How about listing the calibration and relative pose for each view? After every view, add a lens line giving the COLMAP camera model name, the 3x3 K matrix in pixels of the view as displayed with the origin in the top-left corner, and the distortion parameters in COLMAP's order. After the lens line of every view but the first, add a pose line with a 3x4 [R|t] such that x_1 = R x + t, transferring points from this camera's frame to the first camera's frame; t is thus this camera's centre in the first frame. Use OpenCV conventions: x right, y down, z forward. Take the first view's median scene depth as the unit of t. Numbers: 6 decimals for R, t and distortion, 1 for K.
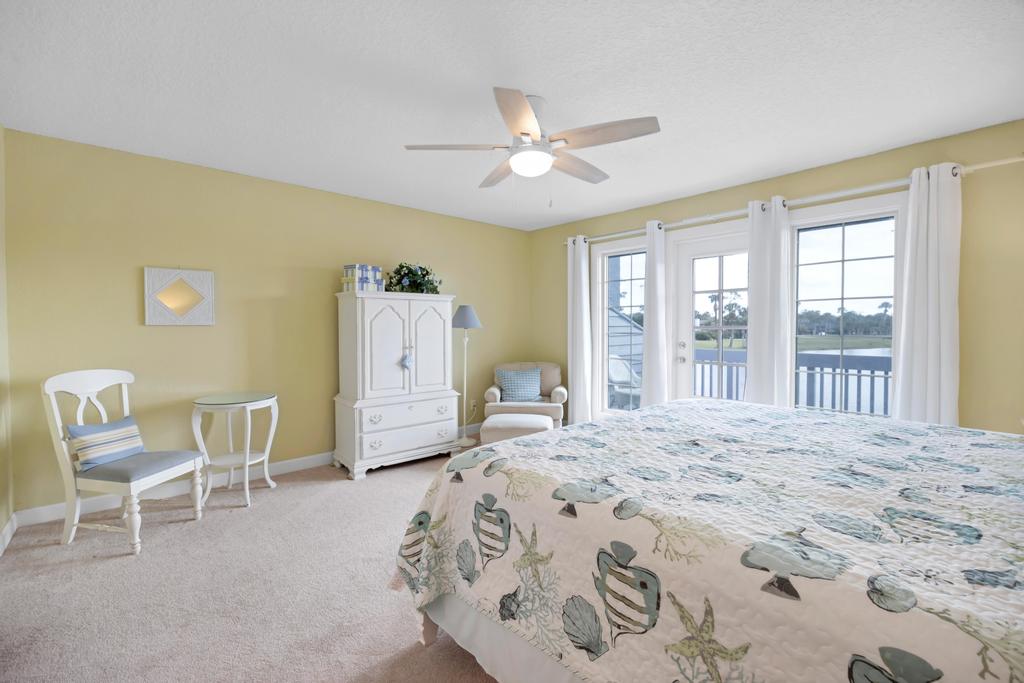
lens RADIAL K [[439.1, 0, 512.0], [0, 439.1, 341.5], [0, 0, 1]] dist [-0.002701, -0.000449]
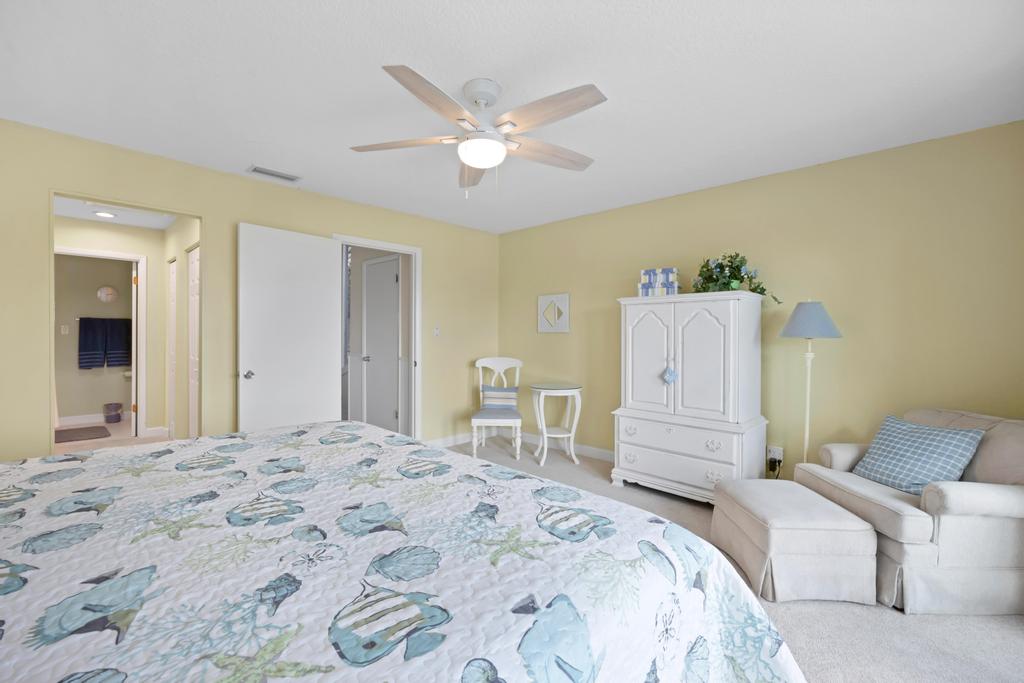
lens RADIAL K [[439.1, 0, 512.0], [0, 439.1, 341.5], [0, 0, 1]] dist [-0.002701, -0.000449]
pose [[0.059038, 0.019738, -0.998061, 0.602294], [-0.035585, 0.999211, 0.017656, -0.024558], [0.997621, 0.034473, 0.059694, 0.649797]]
